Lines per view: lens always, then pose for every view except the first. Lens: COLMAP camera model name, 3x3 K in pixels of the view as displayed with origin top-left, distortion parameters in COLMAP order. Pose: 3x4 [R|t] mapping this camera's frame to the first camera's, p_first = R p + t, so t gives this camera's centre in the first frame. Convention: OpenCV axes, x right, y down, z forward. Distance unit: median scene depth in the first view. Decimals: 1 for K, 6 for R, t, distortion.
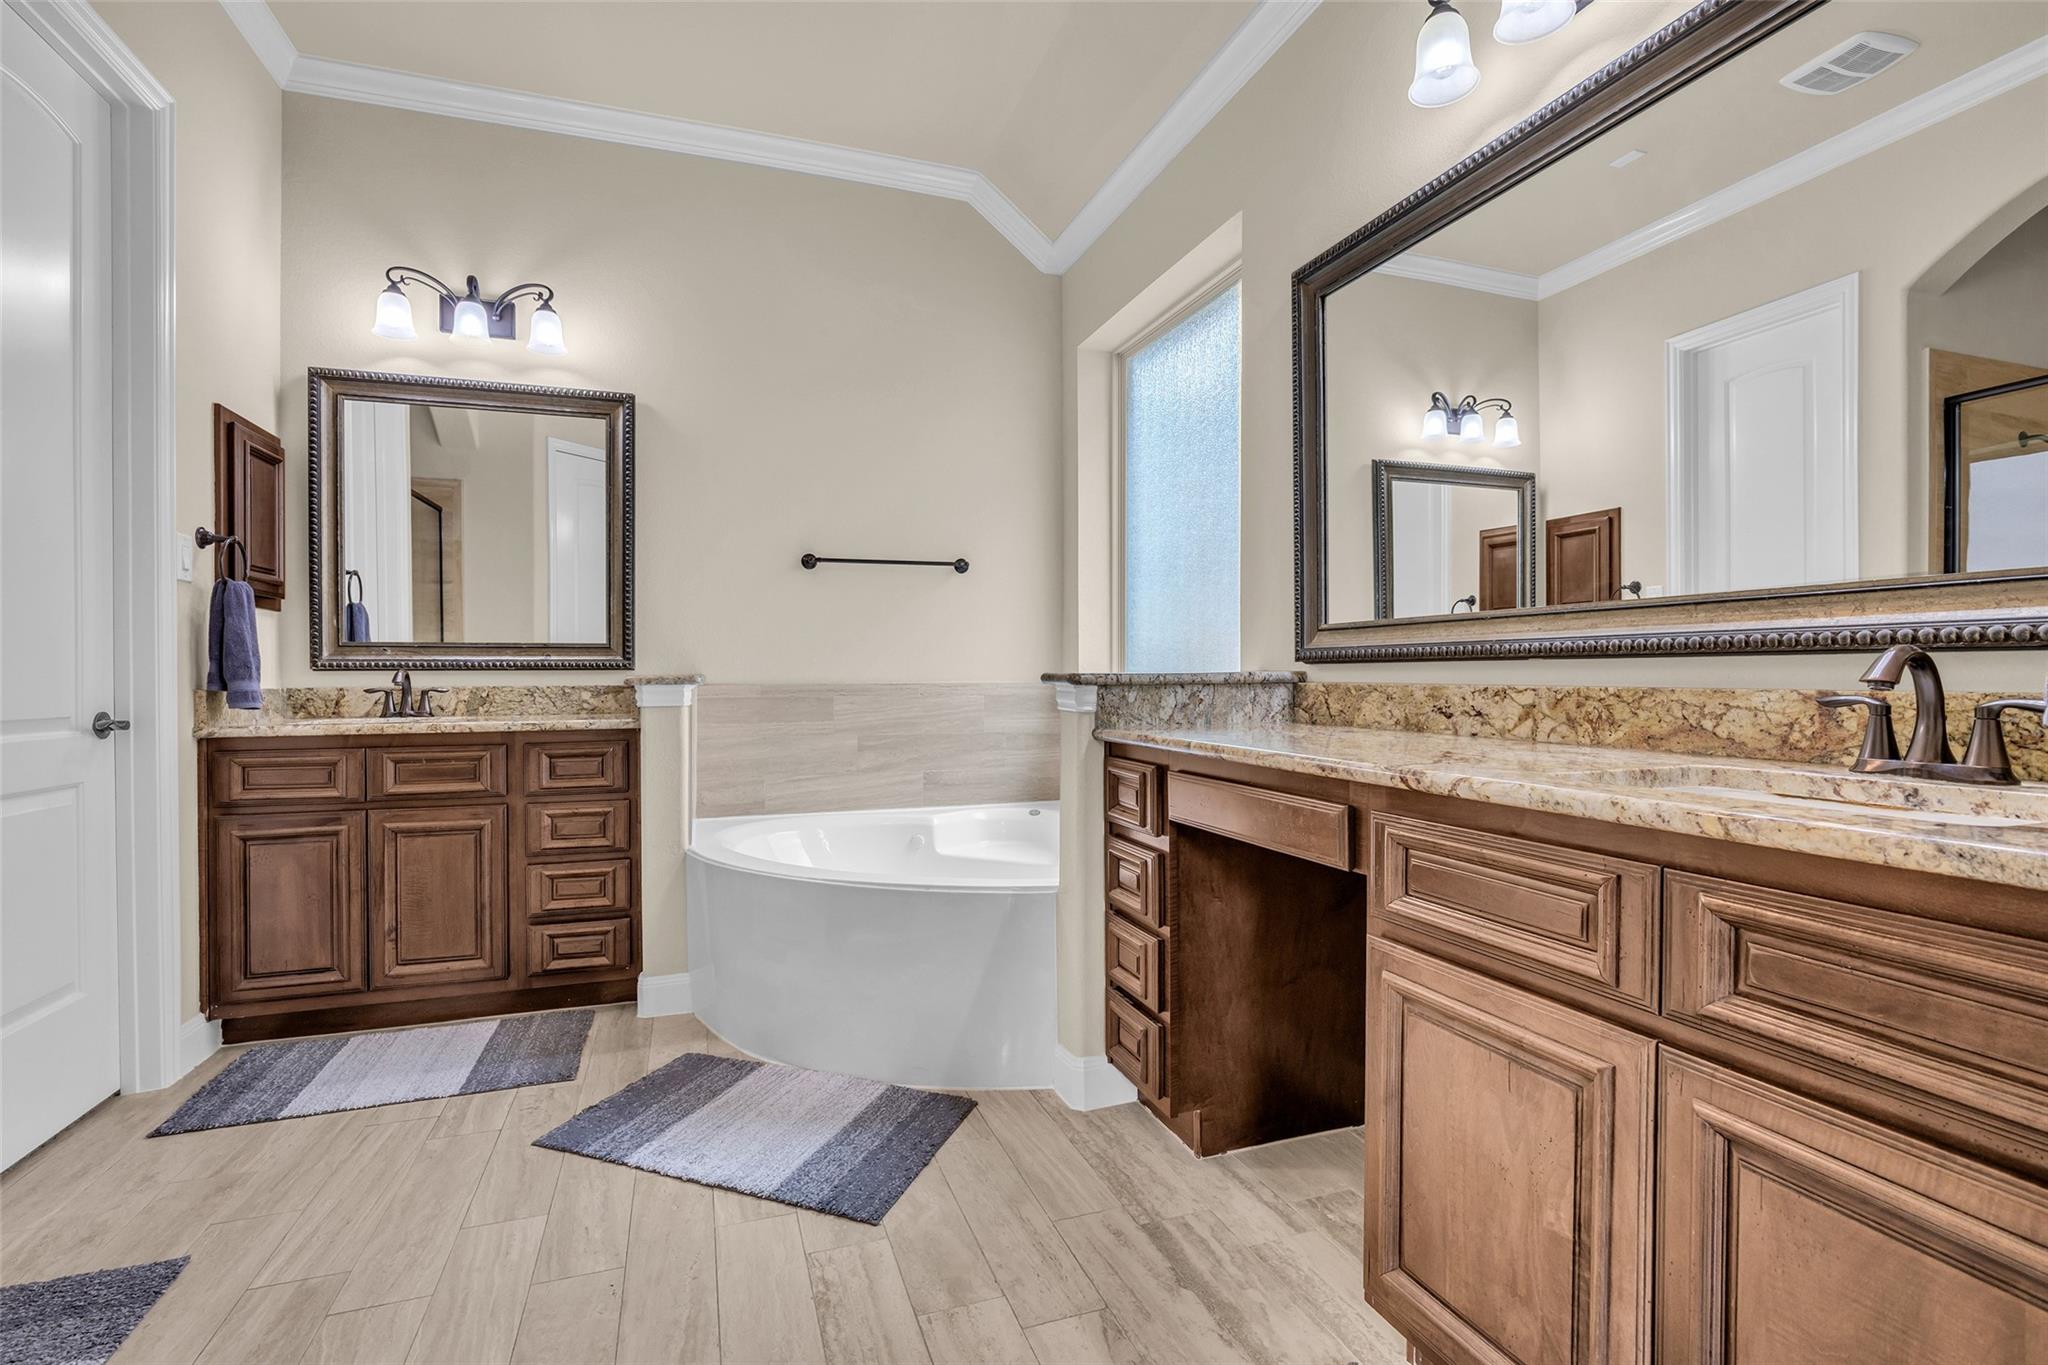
lens RADIAL K [[937.6, 0, 1026.5], [0, 937.6, 677.6], [0, 0, 1]] dist [-0.015250, 0.002290]
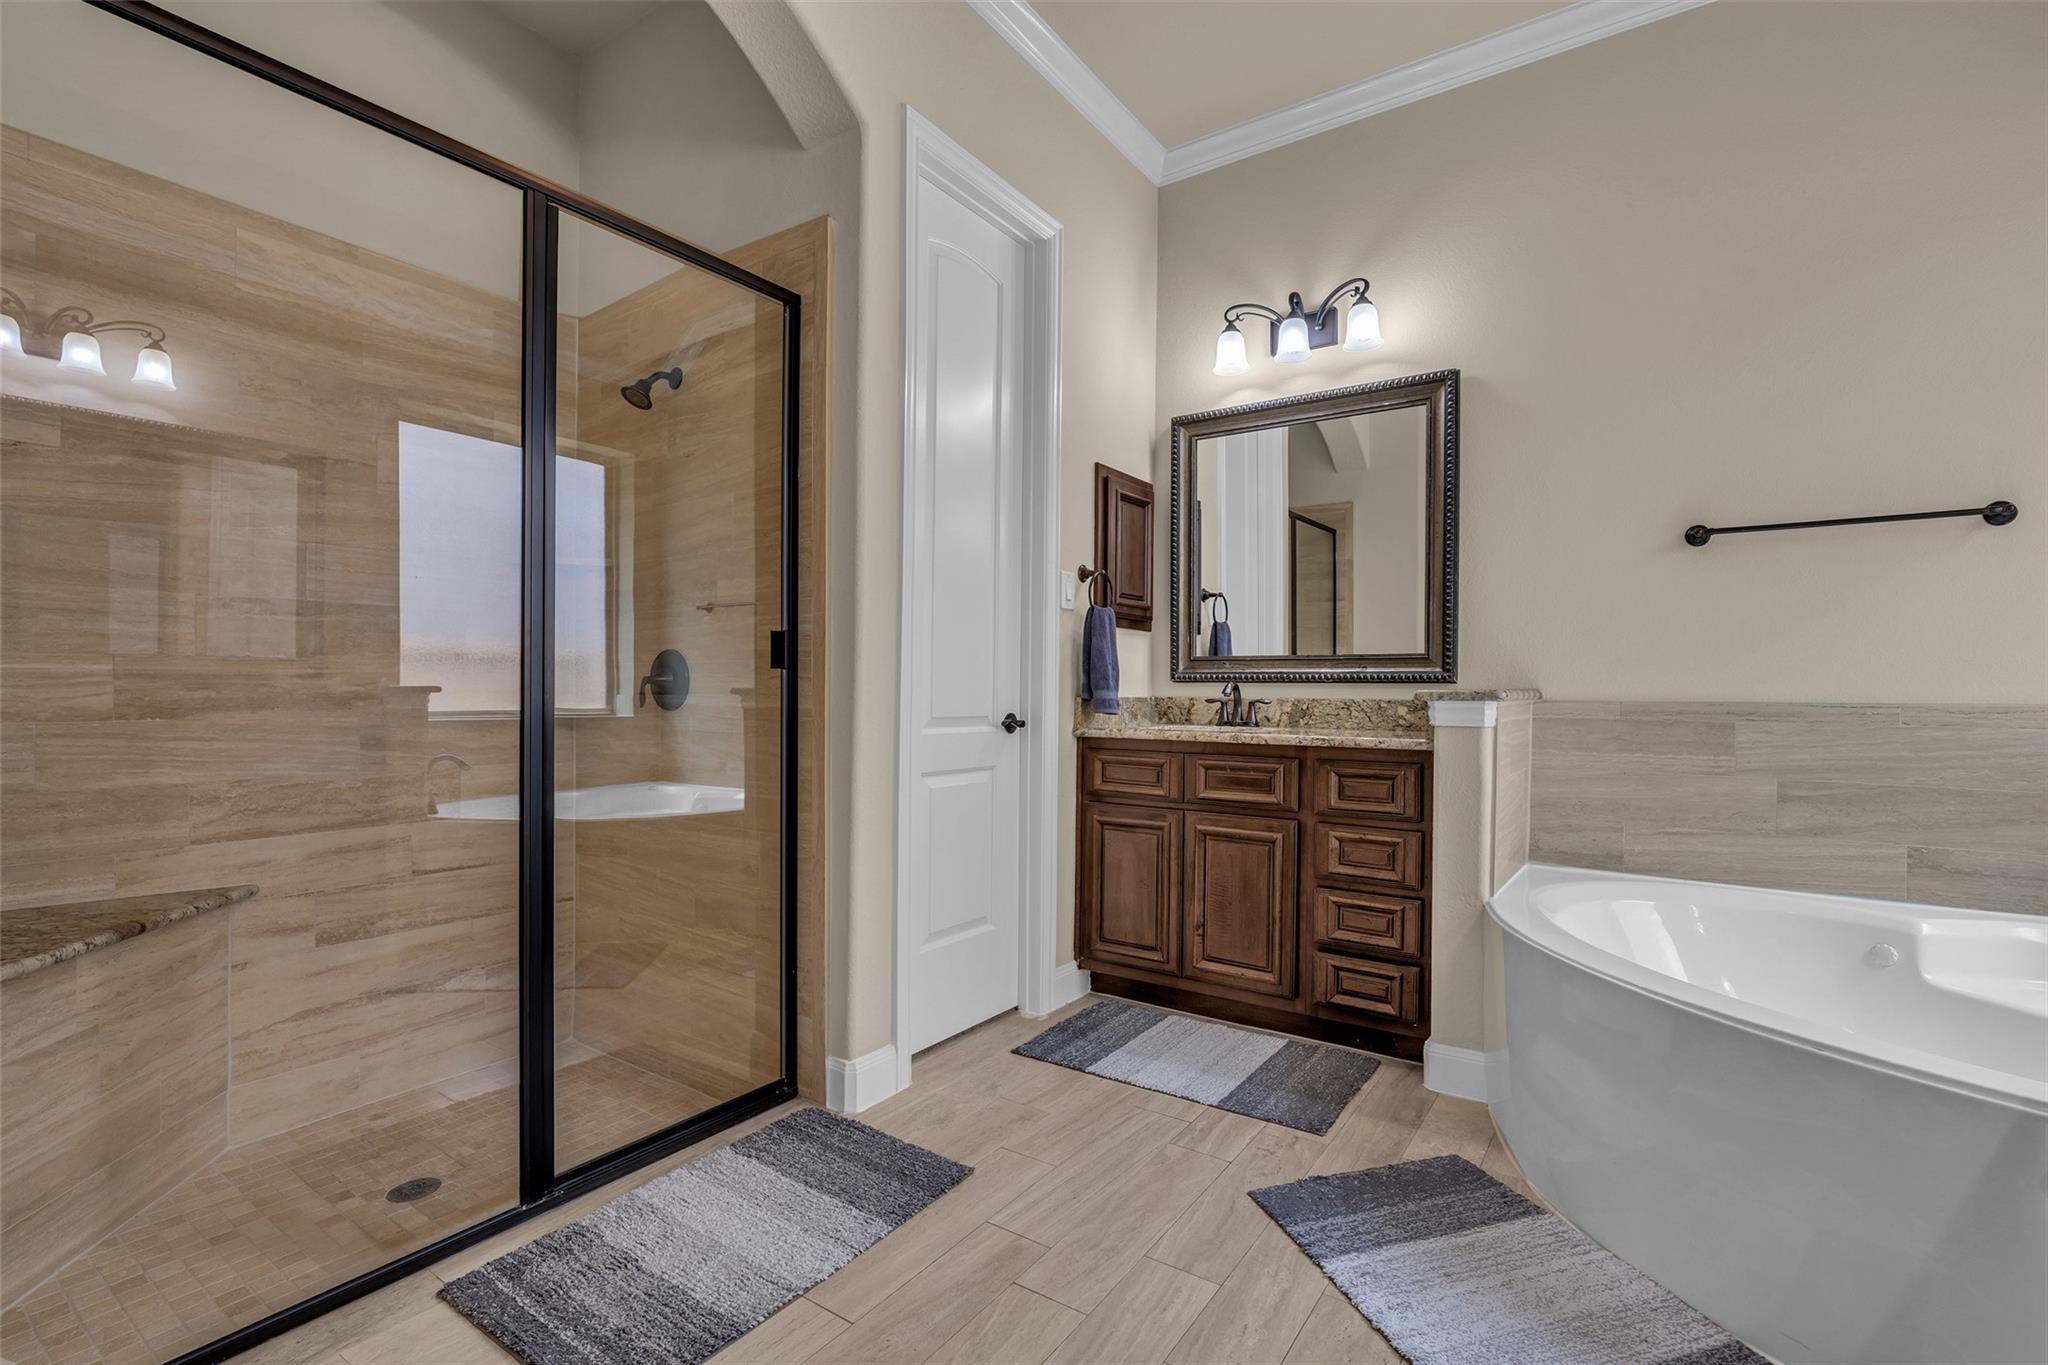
lens RADIAL K [[937.6, 0, 1018.4], [0, 937.6, 682.5], [0, 0, 1]] dist [-0.015250, 0.002290]
pose [[0.582092, 0.004216, -0.813112, 0.064617], [-0.011549, 0.999929, -0.003084, -0.001485], [0.813041, 0.011186, 0.582099, 0.193159]]
